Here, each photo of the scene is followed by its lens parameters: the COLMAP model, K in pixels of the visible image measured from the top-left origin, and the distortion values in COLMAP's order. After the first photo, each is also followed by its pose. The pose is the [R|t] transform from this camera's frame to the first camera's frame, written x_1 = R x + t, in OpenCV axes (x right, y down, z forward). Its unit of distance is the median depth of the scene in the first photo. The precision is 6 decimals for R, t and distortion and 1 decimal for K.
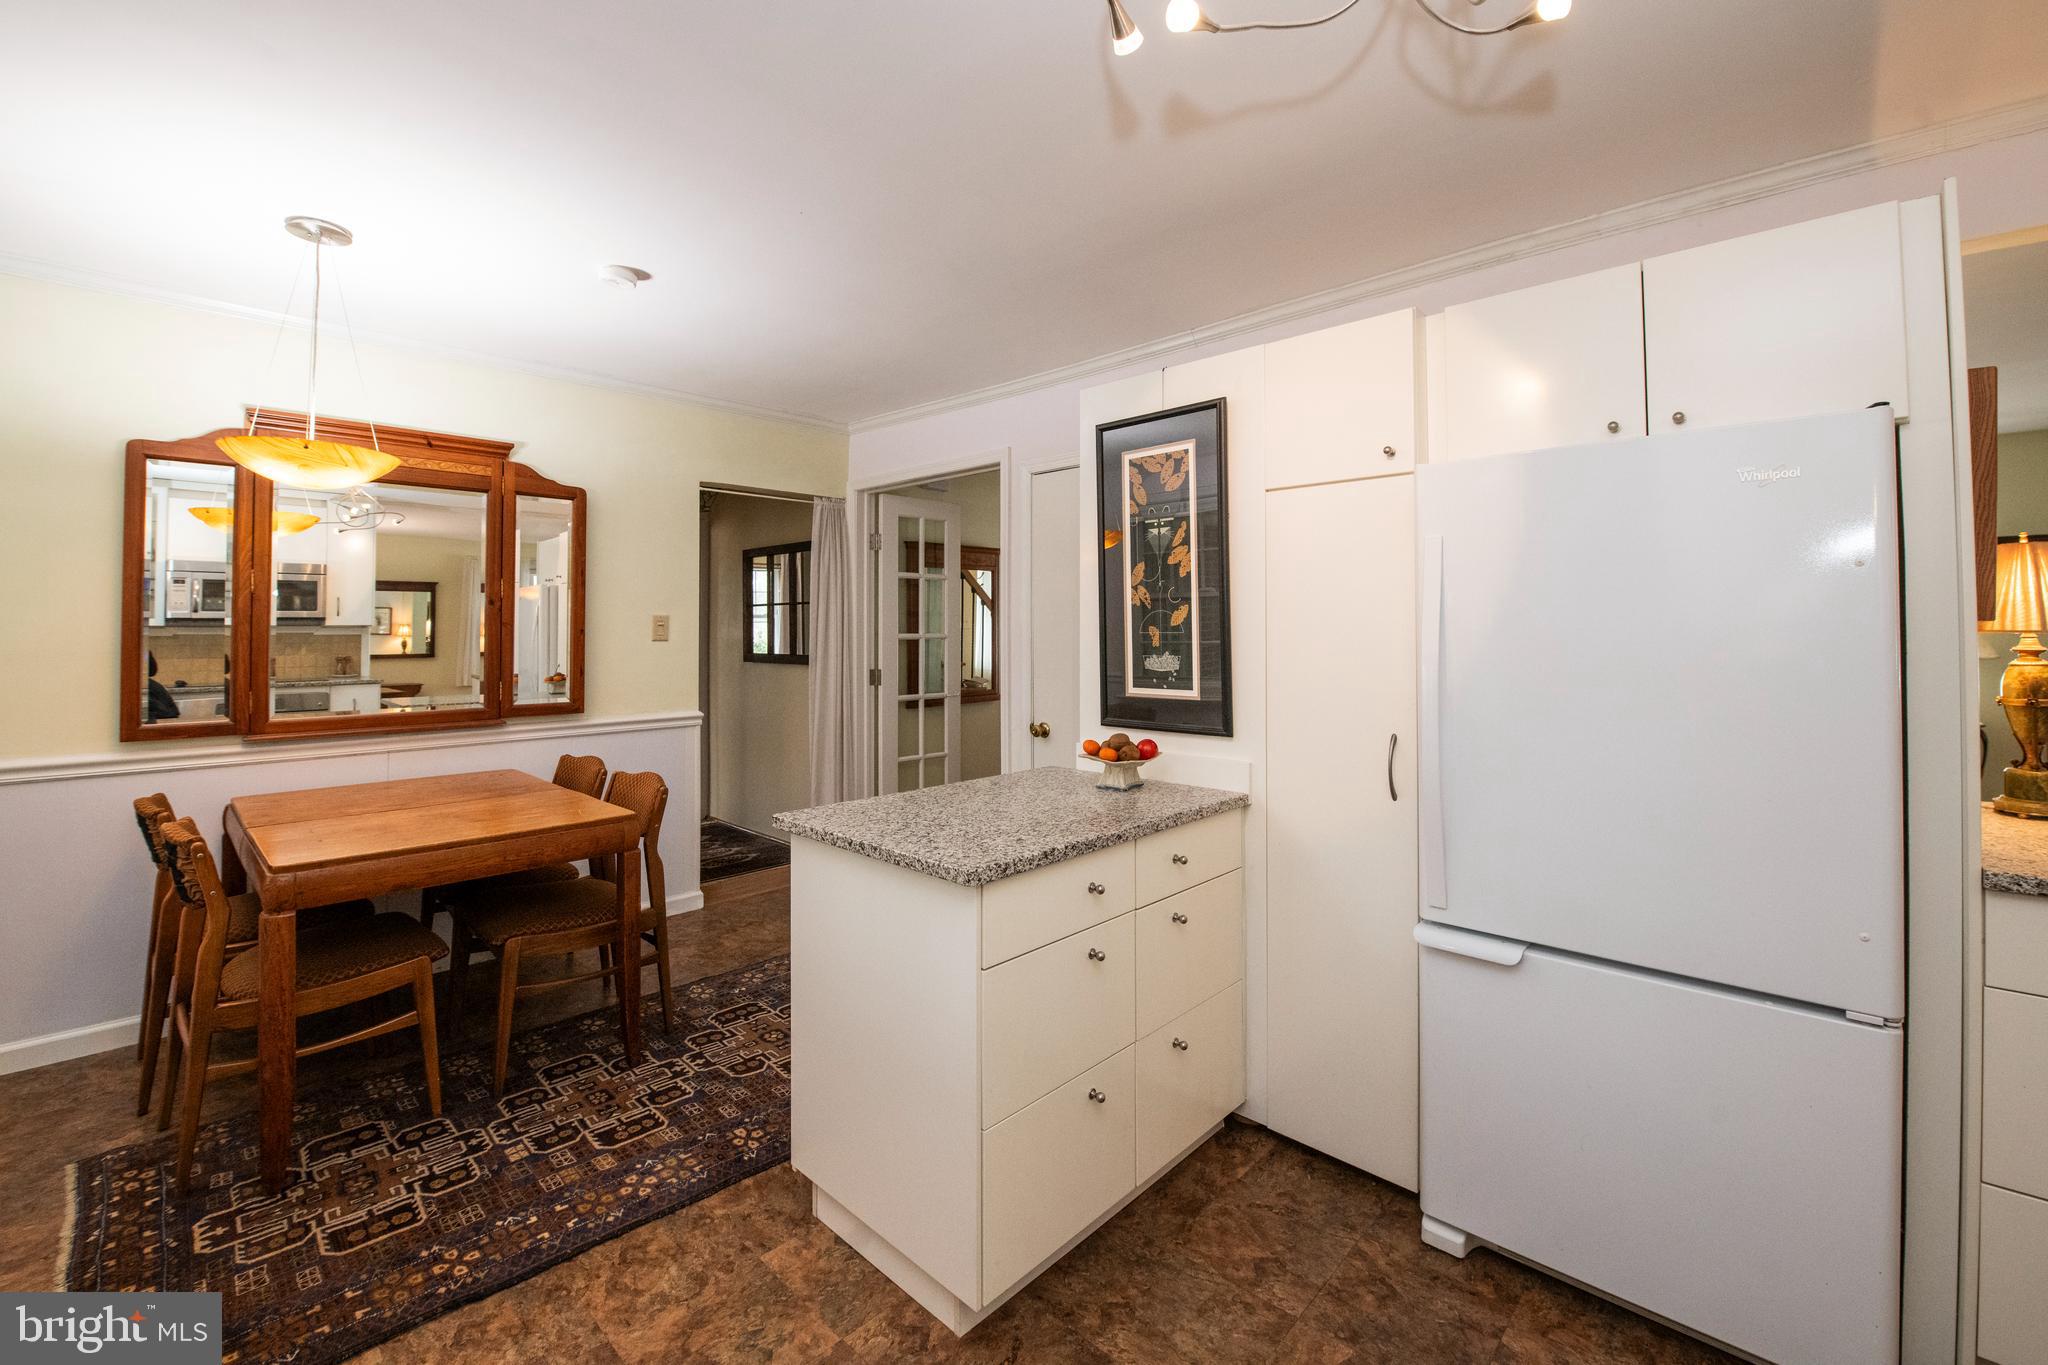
lens RADIAL K [[847.5, 0, 1034.9], [0, 847.5, 609.9], [0, 0, 1]] dist [-0.017655, -0.000352]
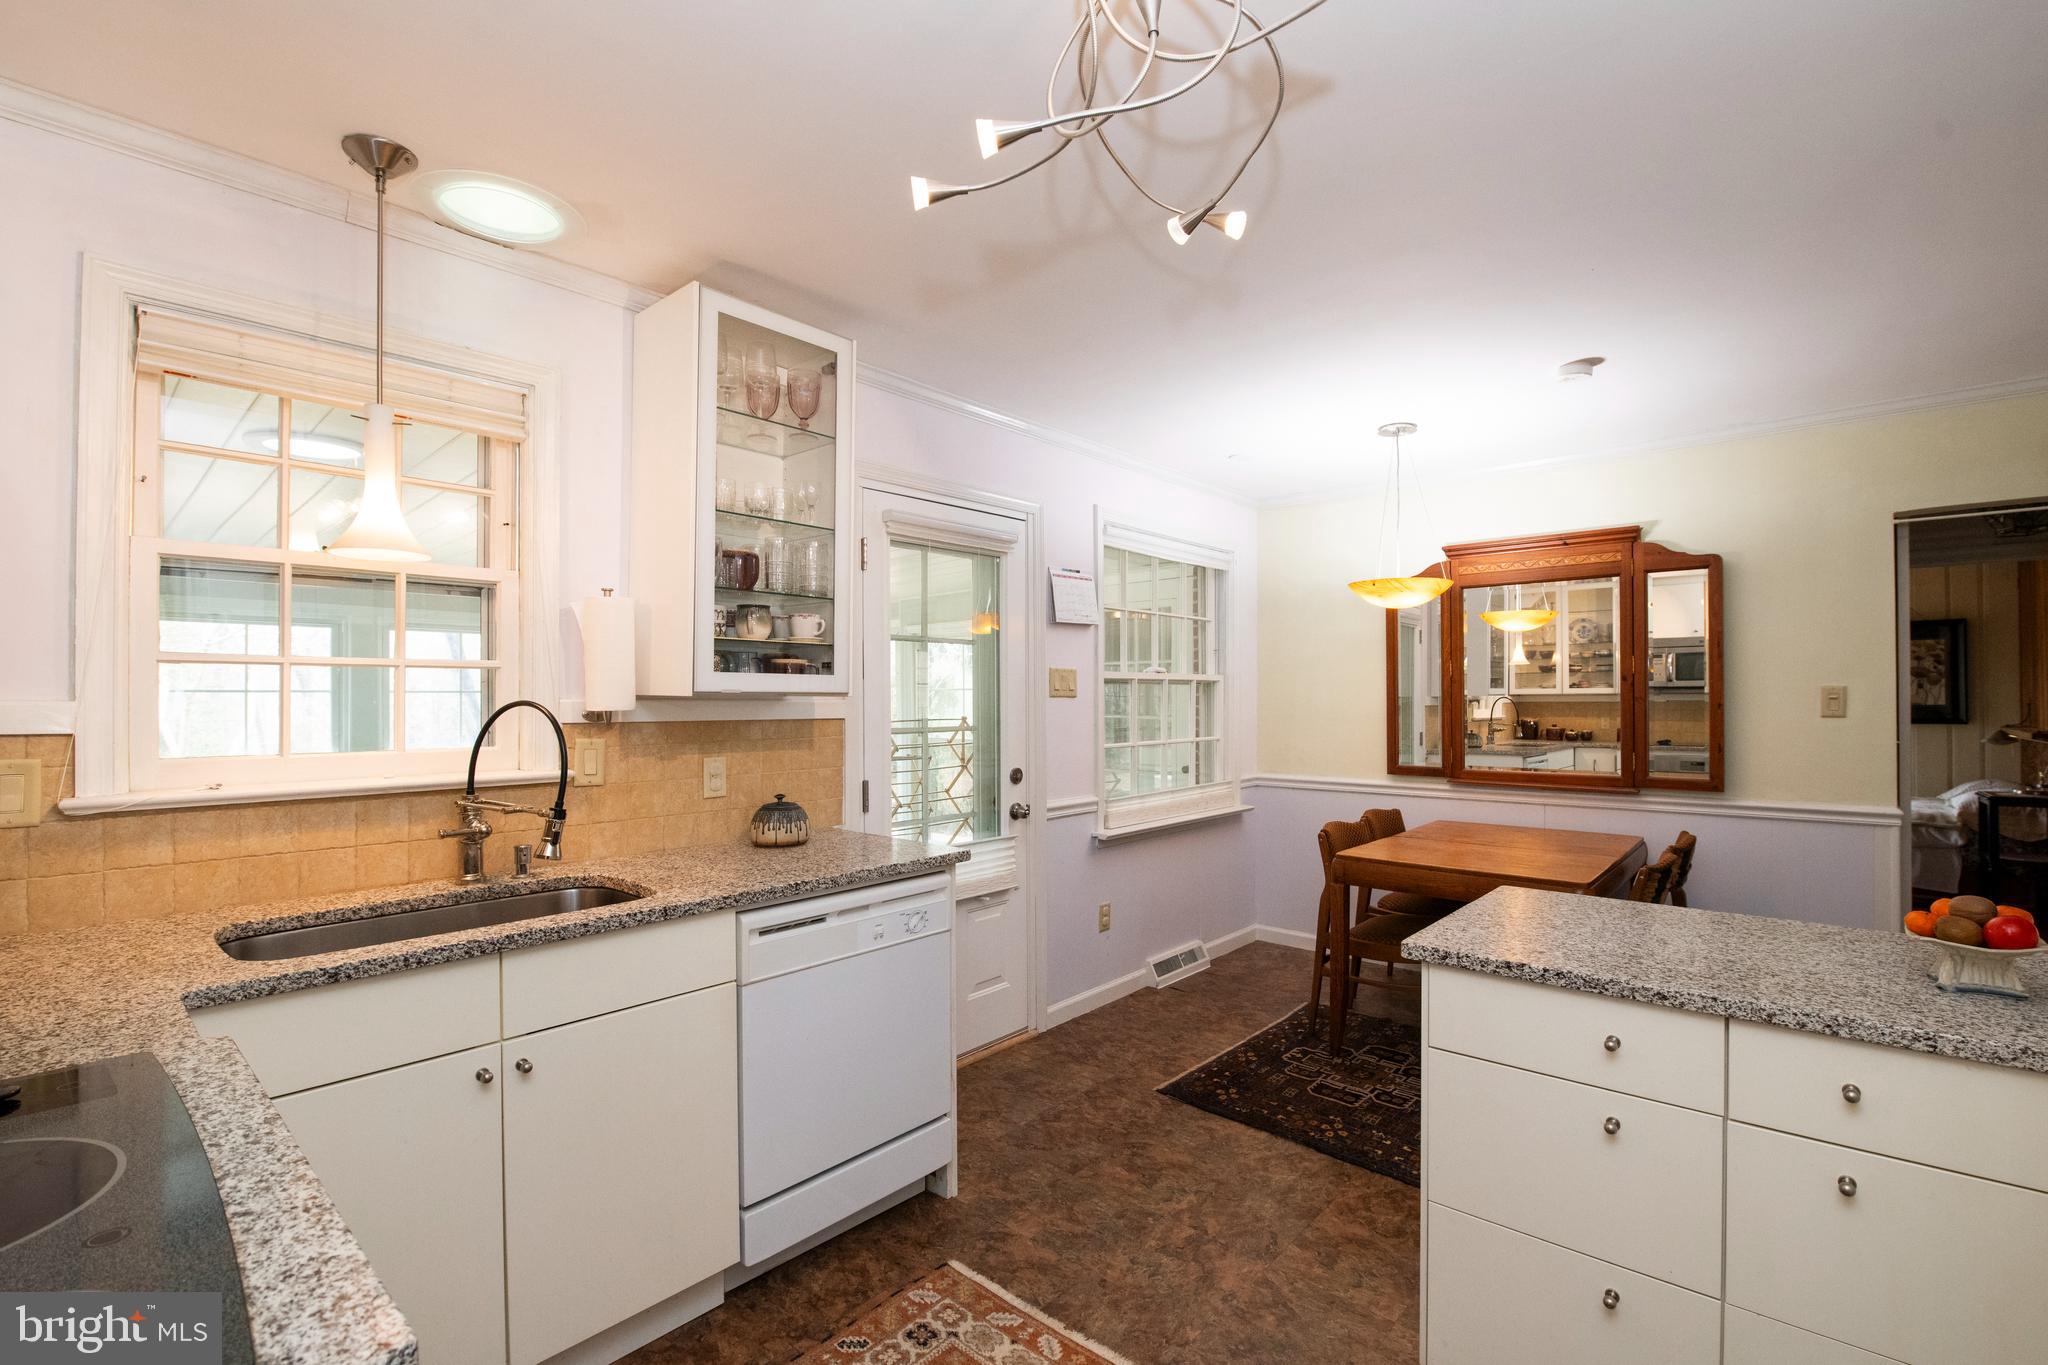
lens RADIAL K [[923.5, 0, 1073.3], [0, 923.5, 693.9], [0, 0, 1]] dist [-0.002642, -0.000113]
pose [[0.045523, -0.001811, -0.998962, 0.670321], [0.029054, 0.999578, -0.000488, -0.012337], [0.998541, -0.029002, 0.045557, 0.333558]]
